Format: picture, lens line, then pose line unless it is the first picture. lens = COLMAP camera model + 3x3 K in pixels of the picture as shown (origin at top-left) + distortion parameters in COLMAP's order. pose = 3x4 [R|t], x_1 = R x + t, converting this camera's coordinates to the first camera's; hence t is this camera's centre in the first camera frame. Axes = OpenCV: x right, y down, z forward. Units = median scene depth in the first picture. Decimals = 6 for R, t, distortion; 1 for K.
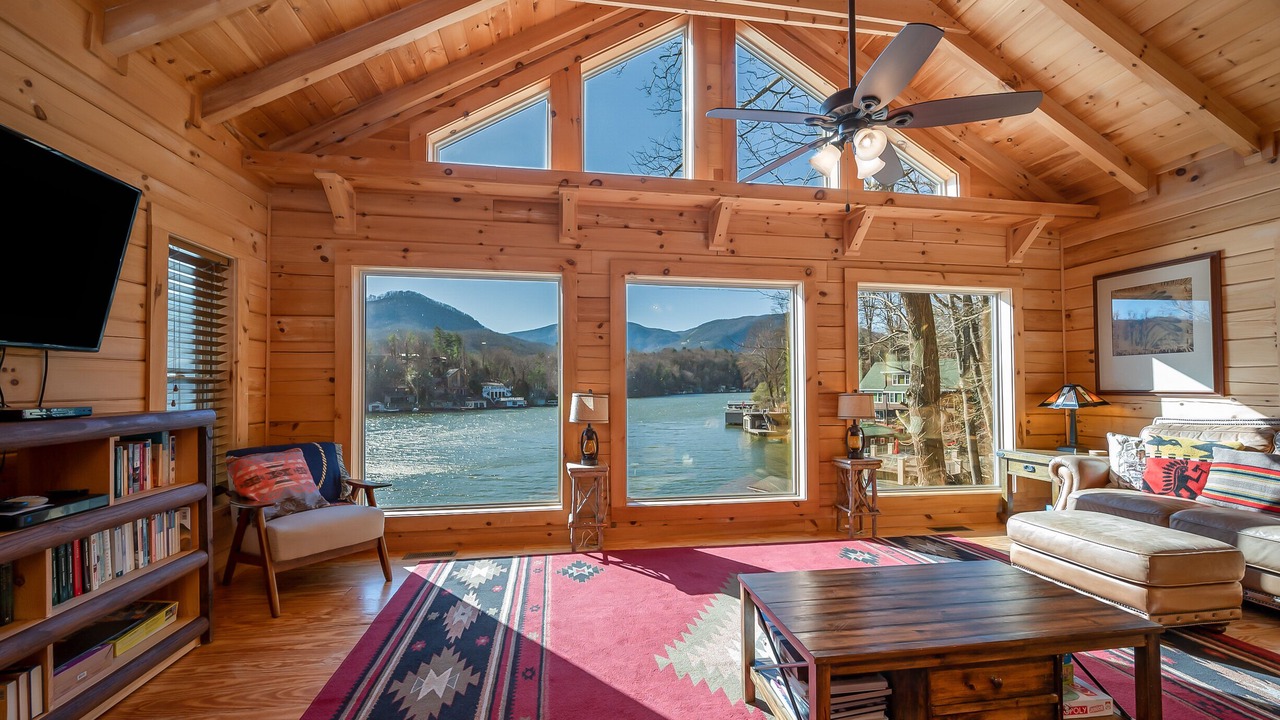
lens RADIAL K [[509.1, 0, 641.1], [0, 509.1, 376.0], [0, 0, 1]] dist [0.000142, -0.000324]
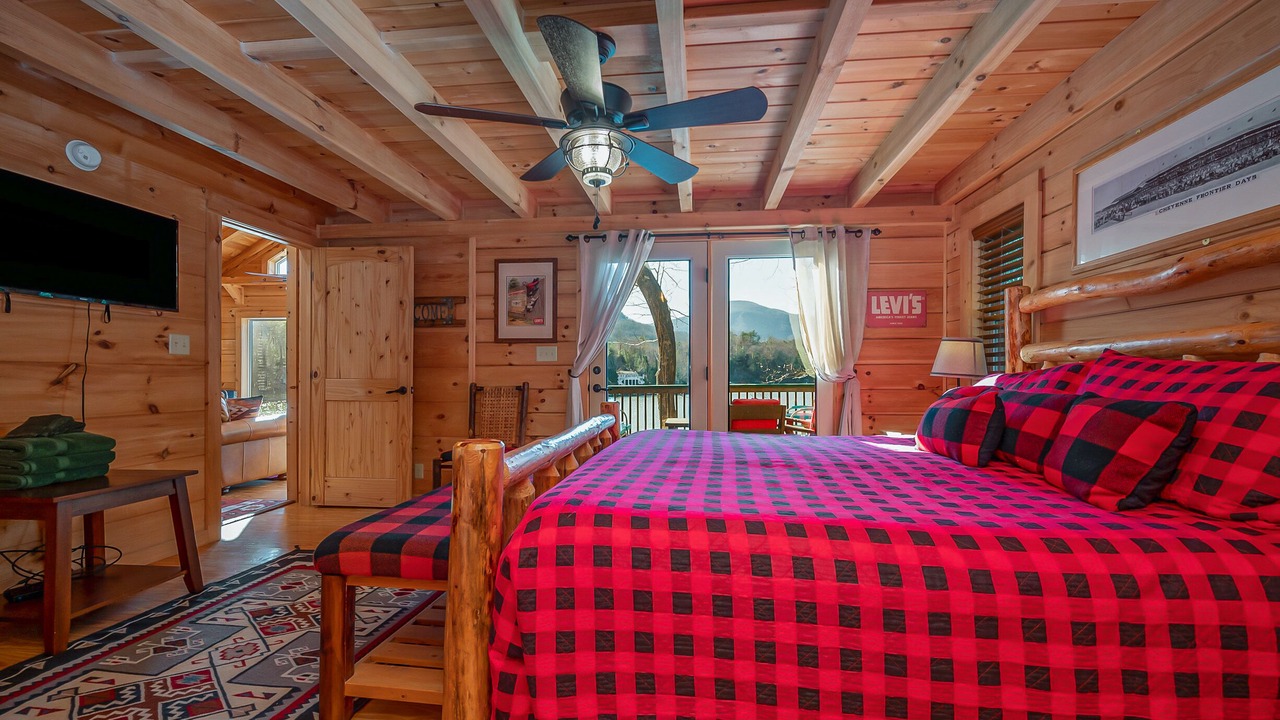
lens RADIAL K [[514.9, 0, 640.0], [0, 514.9, 360.0], [0, 0, 1]] dist [-0.001631, 0.000018]
pose [[0.960601, -0.009391, -0.277774, 1.843905], [0.007094, 0.999932, -0.009273, 0.016545], [0.277842, 0.006937, 0.960602, -0.784144]]
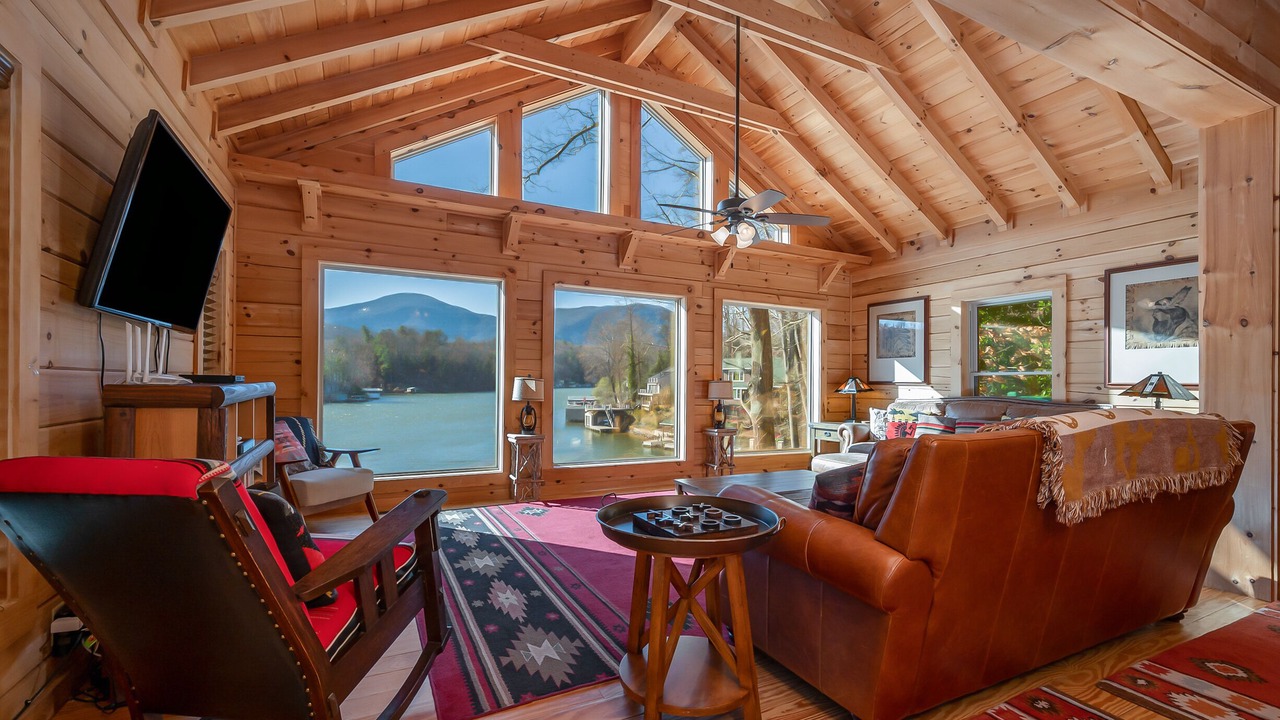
lens RADIAL K [[550.3, 0, 647.3], [0, 550.3, 376.4], [0, 0, 1]] dist [0.001040, 0.000024]
pose [[0.951083, 0.015831, 0.308529, -0.238060], [-0.019566, 0.999768, 0.009015, 0.012965], [-0.308315, -0.014611, 0.951172, -0.369654]]
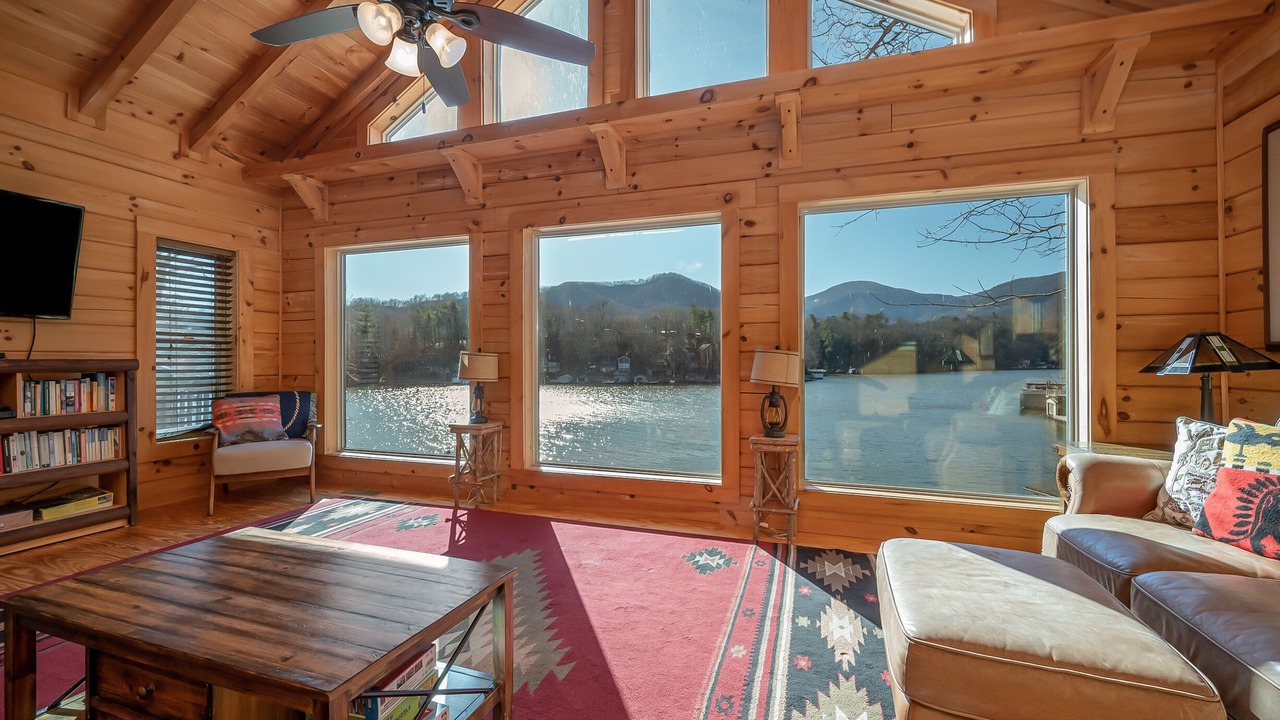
lens RADIAL K [[514.9, 0, 640.0], [0, 514.9, 360.0], [0, 0, 1]] dist [-0.001631, 0.000018]
pose [[0.884783, -0.000275, -0.466004, 0.639944], [0.009032, 0.999822, 0.016559, 0.035748], [0.465916, -0.018860, 0.884628, 0.250082]]
